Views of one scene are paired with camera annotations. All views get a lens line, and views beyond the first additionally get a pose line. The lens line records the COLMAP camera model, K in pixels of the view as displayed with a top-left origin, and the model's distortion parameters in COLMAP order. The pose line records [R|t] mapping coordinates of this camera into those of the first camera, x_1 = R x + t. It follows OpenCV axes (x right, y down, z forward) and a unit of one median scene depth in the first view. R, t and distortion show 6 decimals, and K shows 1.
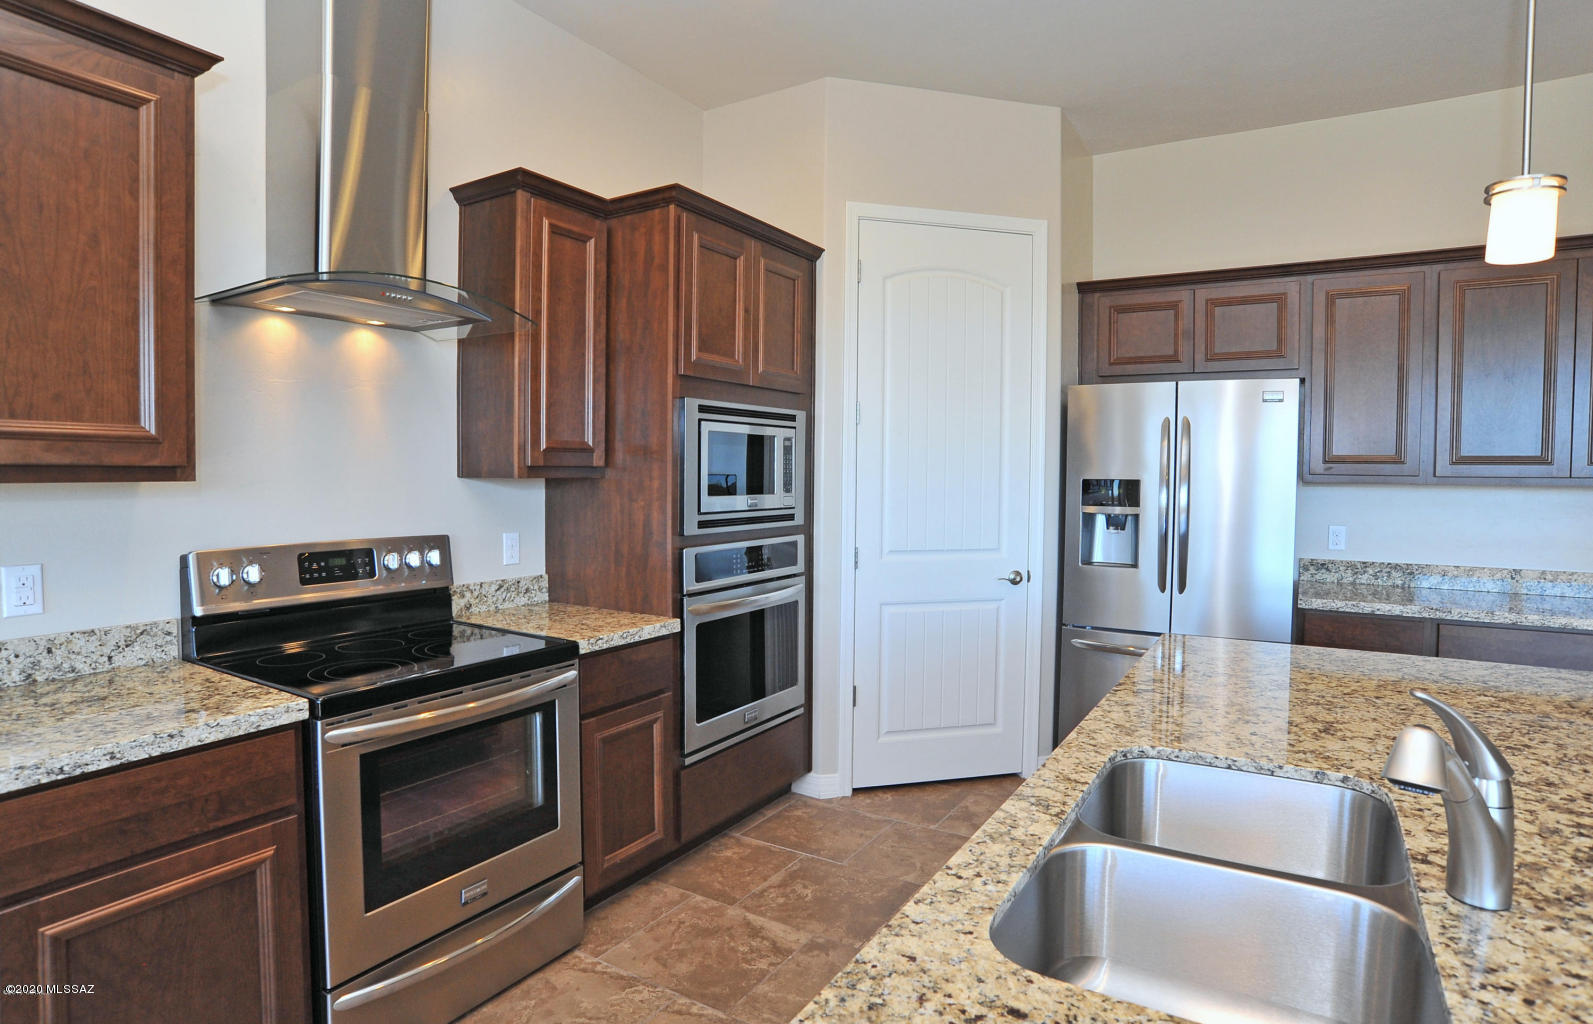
lens RADIAL K [[847.2, 0, 798.9], [0, 847.2, 504.3], [0, 0, 1]] dist [-0.078783, 0.026140]
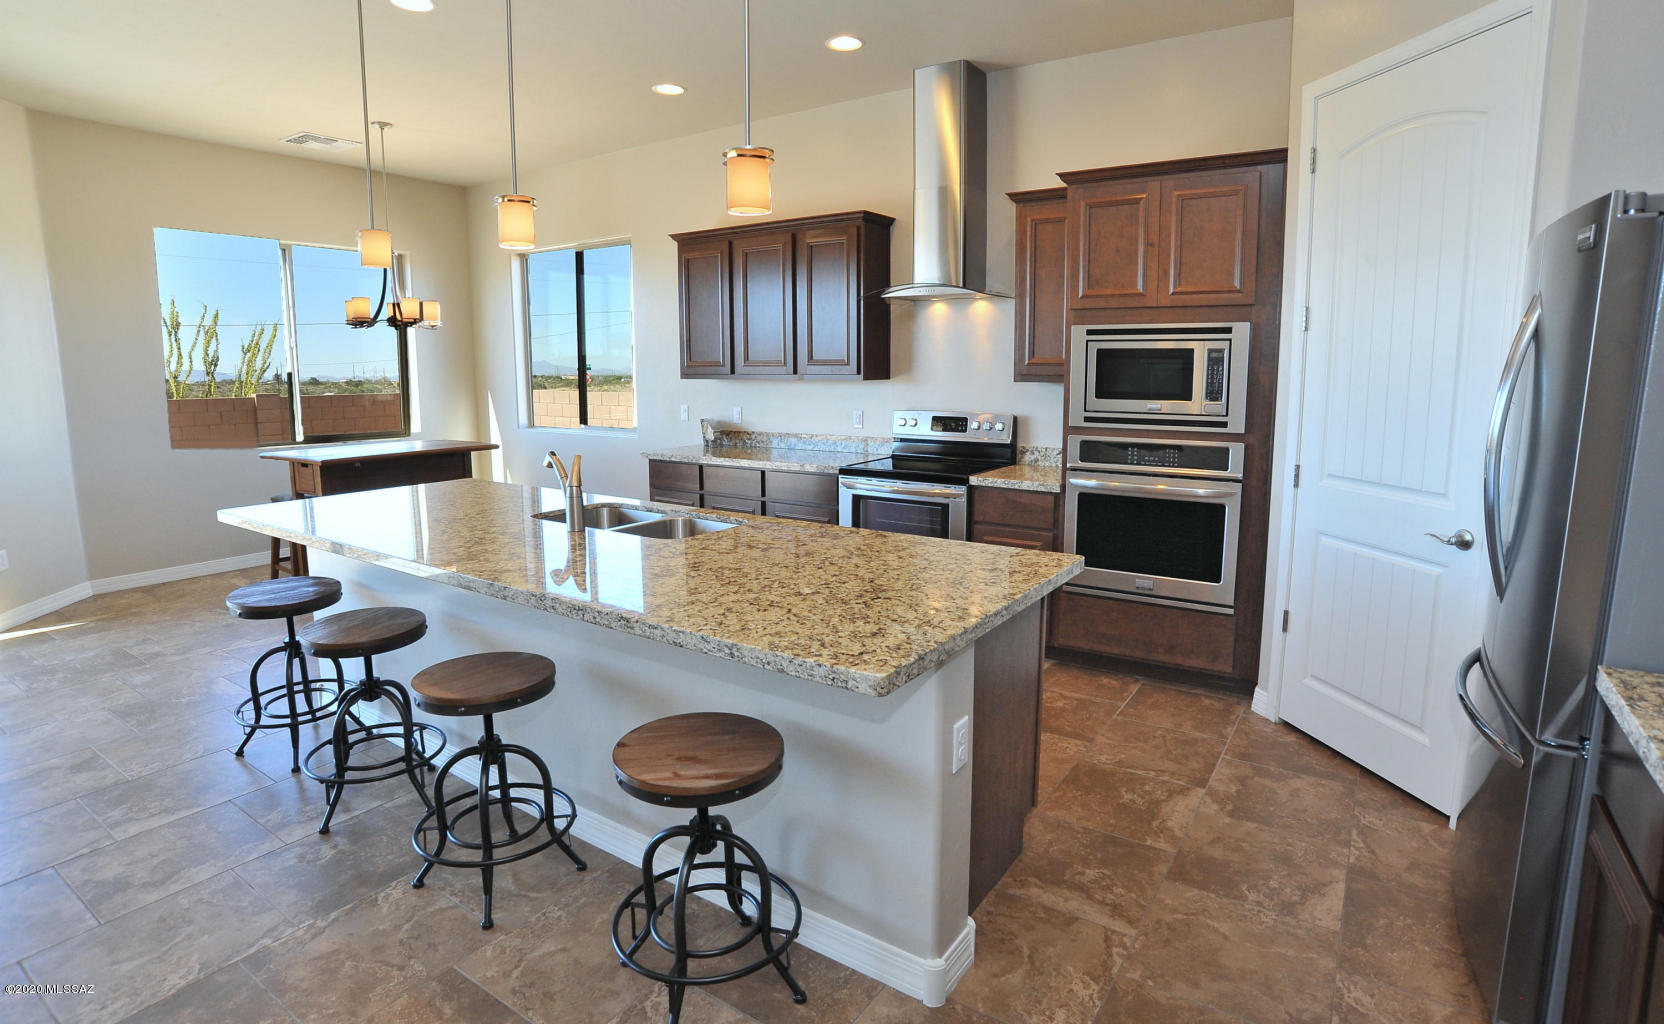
lens RADIAL K [[840.5, 0, 848.4], [0, 840.5, 470.8], [0, 0, 1]] dist [-0.070093, 0.002078]
pose [[-0.033107, 0.118977, -0.992345, 1.216116], [-0.037342, 0.992049, 0.120187, -0.040399], [0.998754, 0.041035, -0.028401, 0.663611]]
